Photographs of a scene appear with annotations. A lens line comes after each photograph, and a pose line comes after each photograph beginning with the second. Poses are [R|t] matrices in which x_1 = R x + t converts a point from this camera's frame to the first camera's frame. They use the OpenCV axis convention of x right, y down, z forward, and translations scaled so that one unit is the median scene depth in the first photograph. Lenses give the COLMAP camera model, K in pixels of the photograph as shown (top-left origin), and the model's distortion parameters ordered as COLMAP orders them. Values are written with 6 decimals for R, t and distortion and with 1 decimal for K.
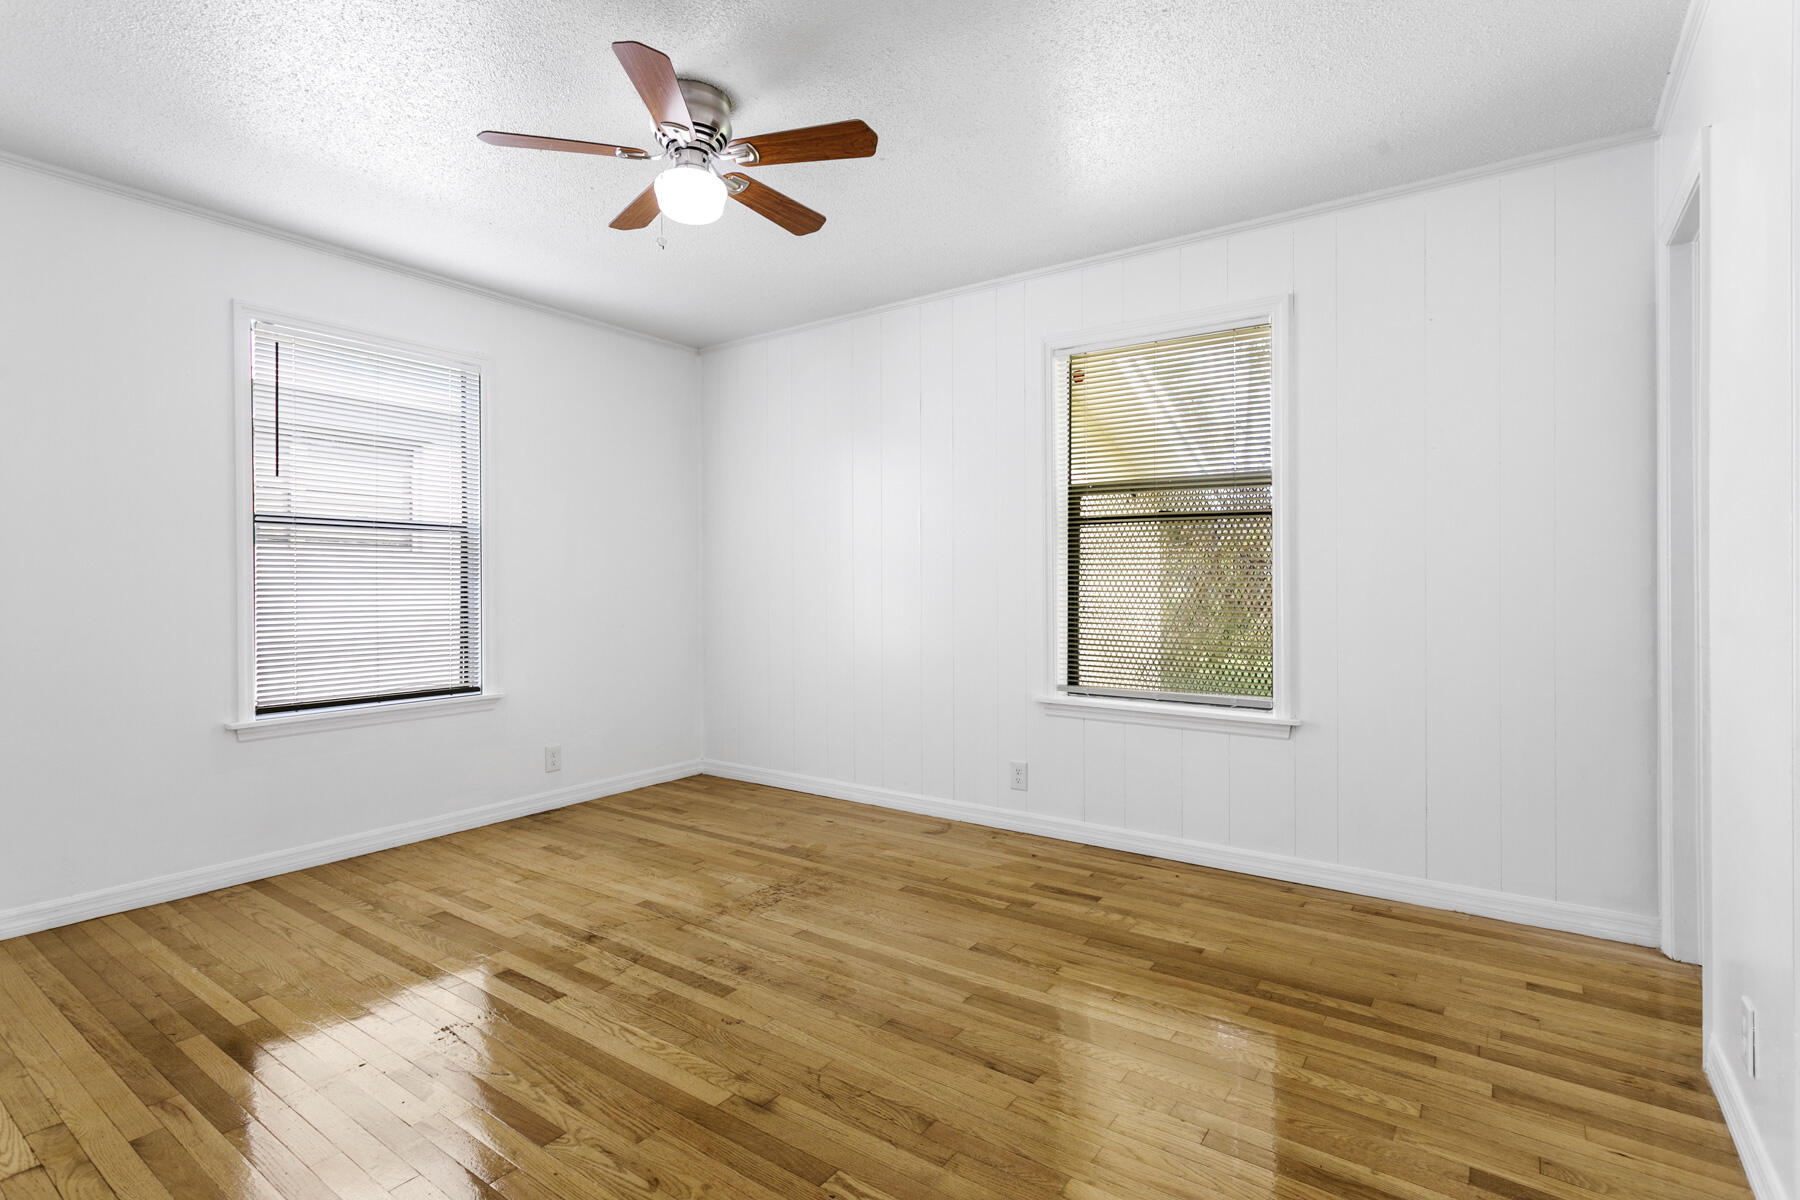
lens RADIAL K [[874.3, 0, 893.9], [0, 874.3, 594.9], [0, 0, 1]] dist [0.005800, -0.001041]
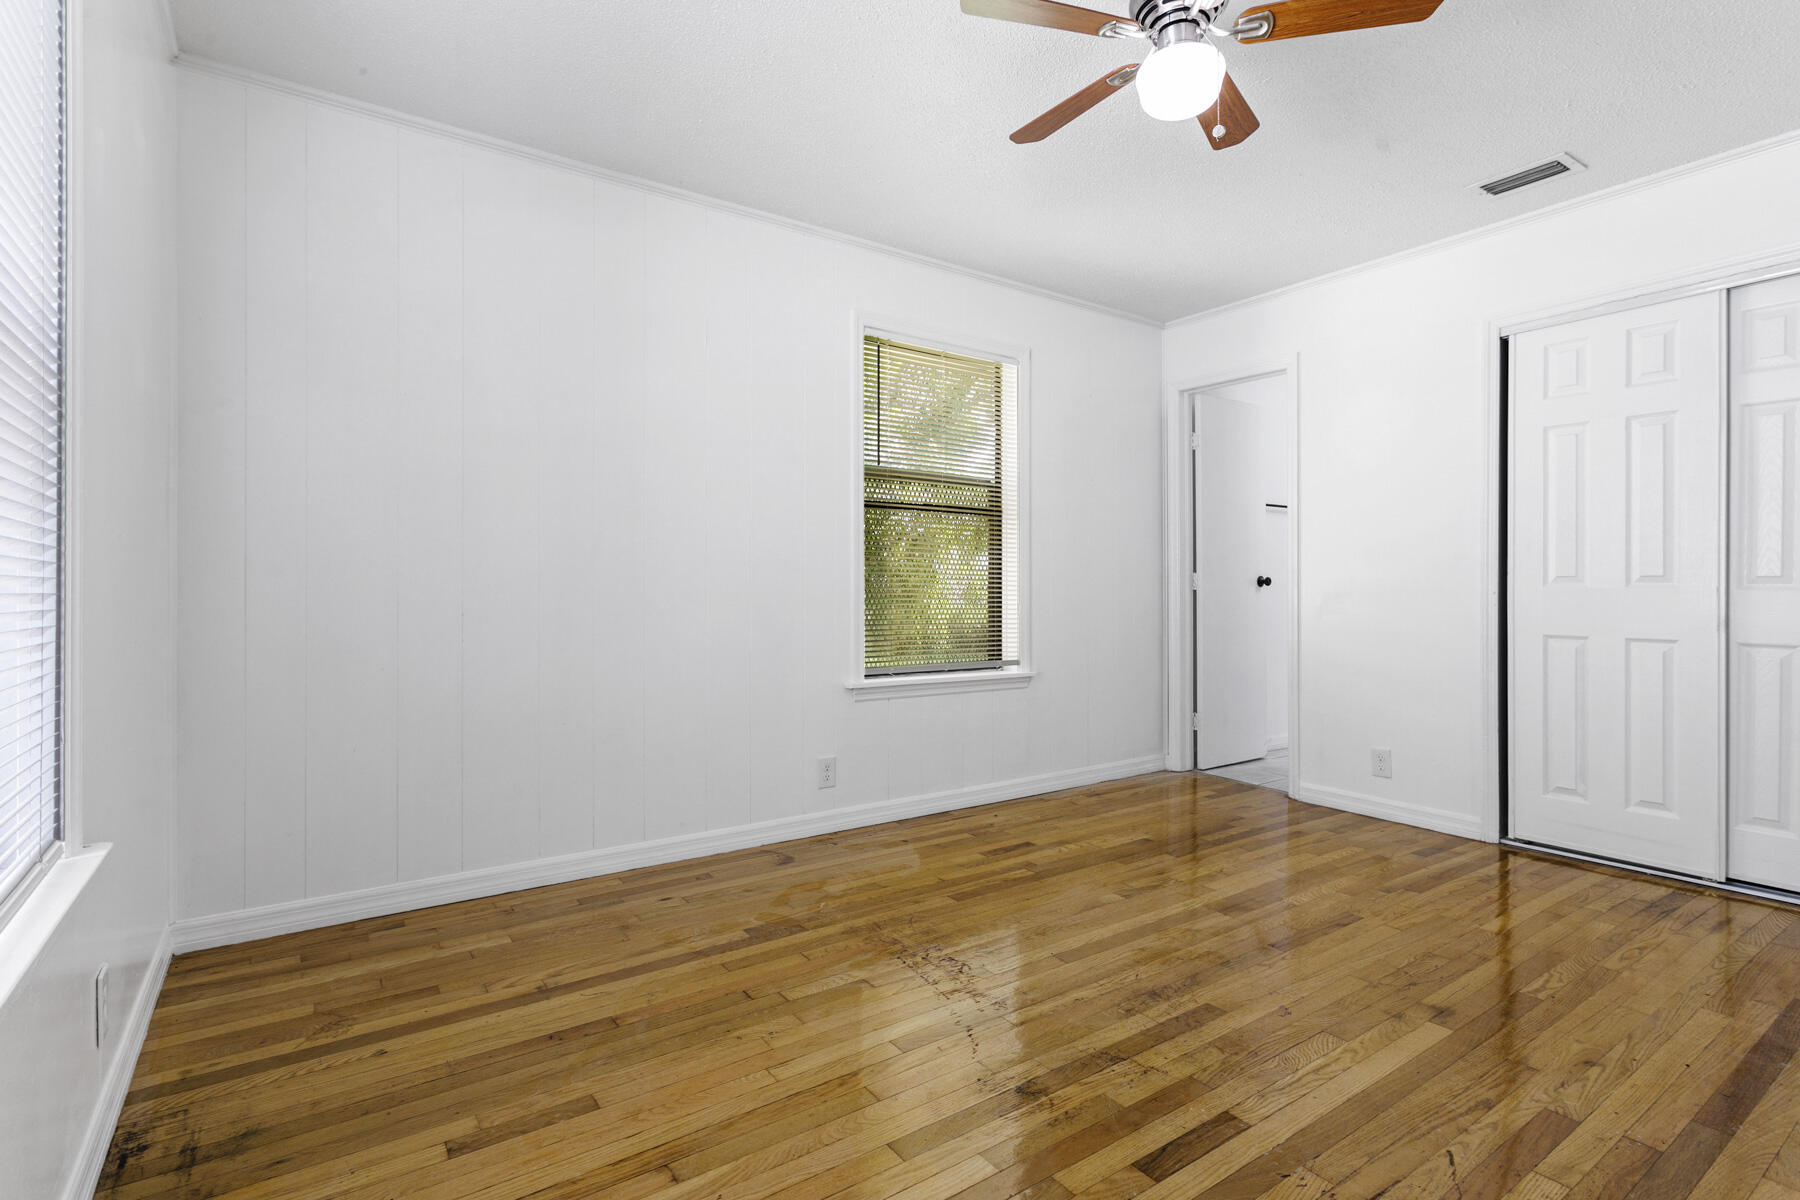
lens RADIAL K [[874.3, 0, 895.3], [0, 874.3, 591.0], [0, 0, 1]] dist [0.005800, -0.001041]
pose [[0.322166, 0.001342, 0.946682, -0.837940], [0.008225, 0.999957, -0.004217, 0.023720], [-0.946647, 0.009145, 0.322141, 0.750654]]
